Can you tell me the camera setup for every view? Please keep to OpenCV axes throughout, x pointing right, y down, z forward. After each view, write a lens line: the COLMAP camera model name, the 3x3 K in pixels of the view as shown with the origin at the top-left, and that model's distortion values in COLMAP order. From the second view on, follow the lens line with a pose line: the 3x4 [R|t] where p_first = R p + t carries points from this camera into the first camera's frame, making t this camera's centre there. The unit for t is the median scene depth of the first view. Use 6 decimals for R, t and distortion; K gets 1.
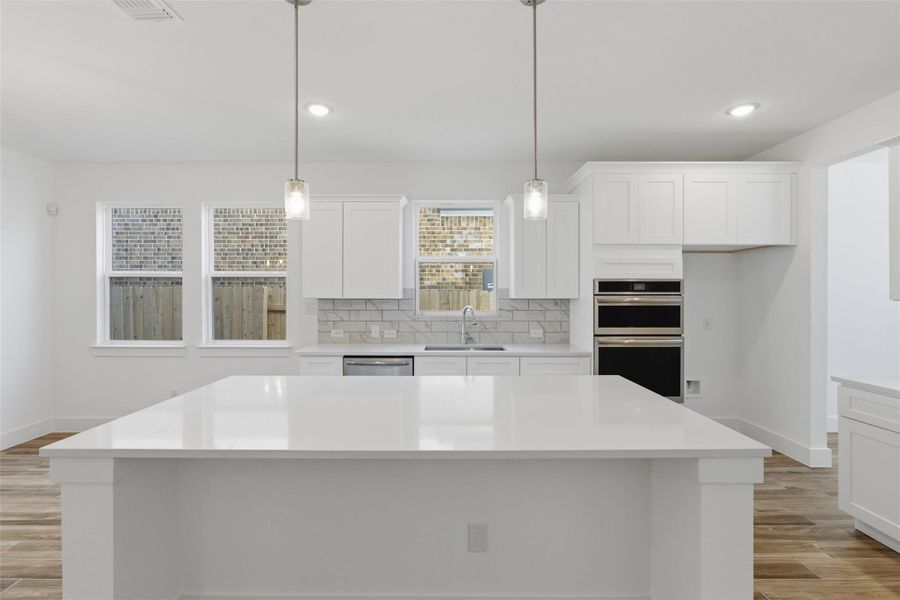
lens RADIAL K [[420.2, 0, 463.4], [0, 420.2, 299.2], [0, 0, 1]] dist [-0.002138, 0.000206]
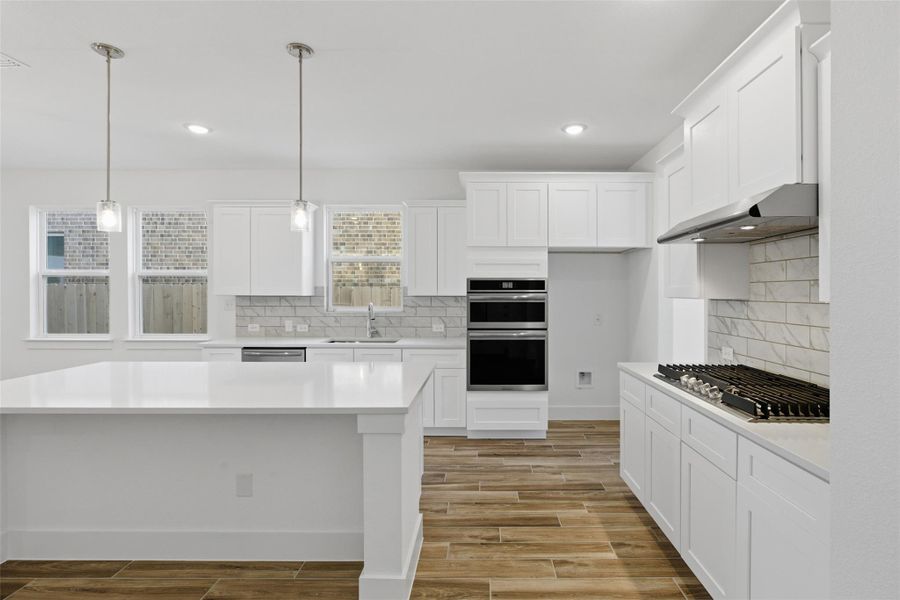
lens RADIAL K [[420.2, 0, 449.2], [0, 420.2, 297.7], [0, 0, 1]] dist [-0.002138, 0.000206]
pose [[0.999996, 0.001511, 0.002448, 0.203924], [-0.001519, 0.999994, 0.003166, -0.000291], [-0.002443, -0.003169, 0.999992, -0.083133]]
